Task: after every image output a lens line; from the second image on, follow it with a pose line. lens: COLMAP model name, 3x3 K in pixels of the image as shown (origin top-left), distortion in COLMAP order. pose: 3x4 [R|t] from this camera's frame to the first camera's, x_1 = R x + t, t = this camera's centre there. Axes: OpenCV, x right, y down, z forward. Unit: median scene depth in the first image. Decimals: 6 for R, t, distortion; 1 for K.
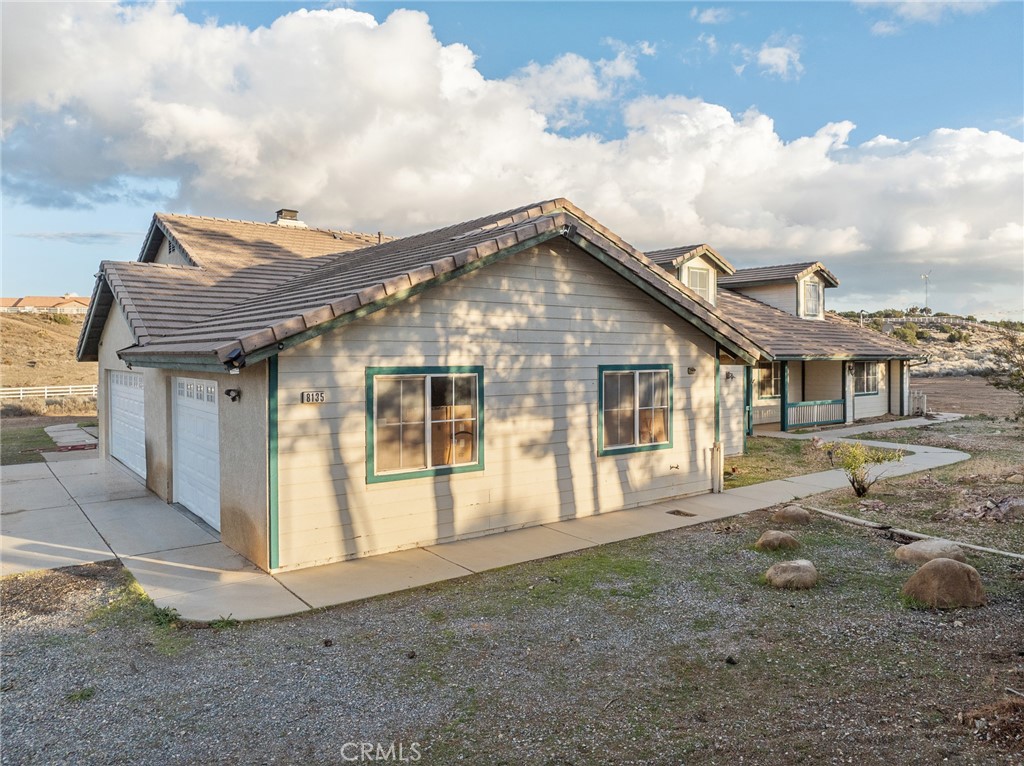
lens RADIAL K [[717.6, 0, 527.5], [0, 717.6, 348.2], [0, 0, 1]] dist [-0.034265, 0.001241]
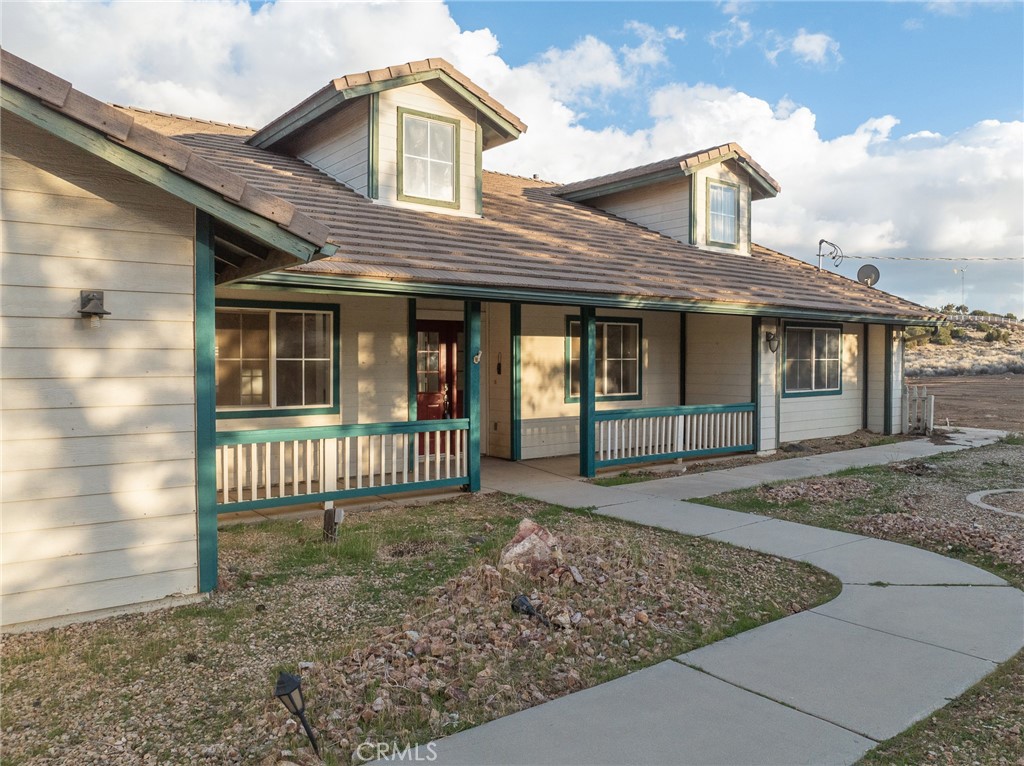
lens RADIAL K [[748.5, 0, 556.2], [0, 748.5, 371.4], [0, 0, 1]] dist [-0.039066, -0.001107]
pose [[0.999959, 0.002439, 0.008729, 0.307100], [-0.002683, 0.999600, 0.028140, 0.037304], [-0.008657, -0.028162, 0.999566, 0.504419]]
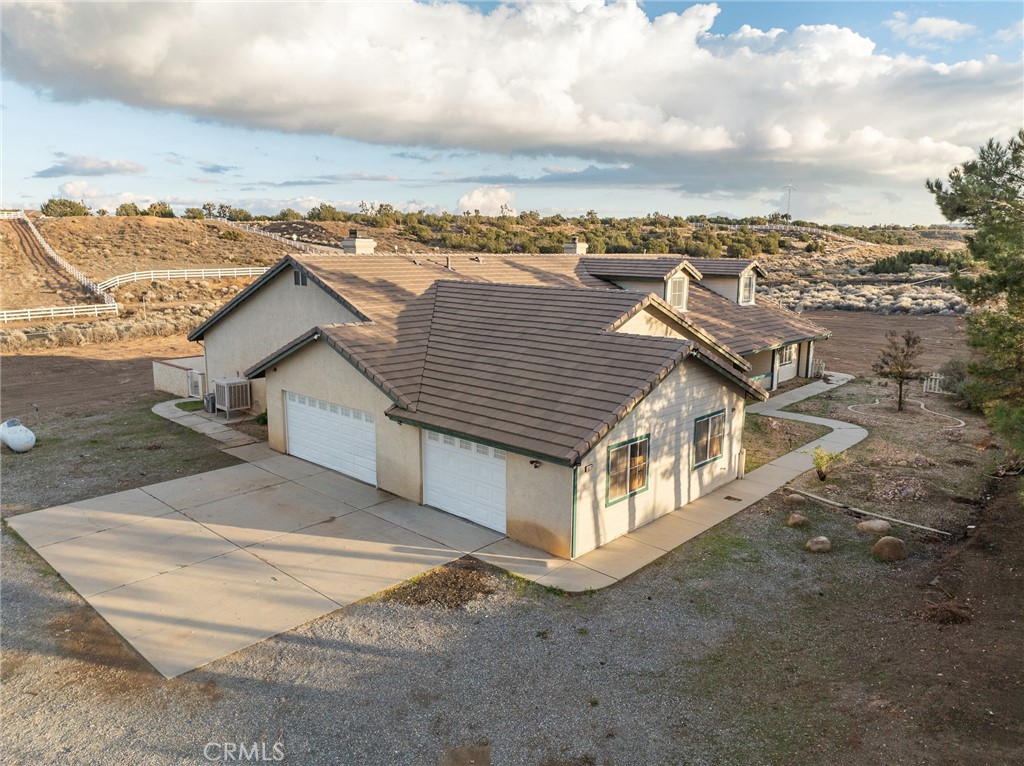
lens RADIAL K [[719.0, 0, 512.0], [0, 719.0, 383.0], [0, 0, 1]] dist [-0.040000, 0.004534]
pose [[0.987123, -0.022842, 0.158321, -0.262255], [-0.008627, 0.980709, 0.195285, -0.171286], [-0.159727, -0.194136, 0.967883, -0.244538]]
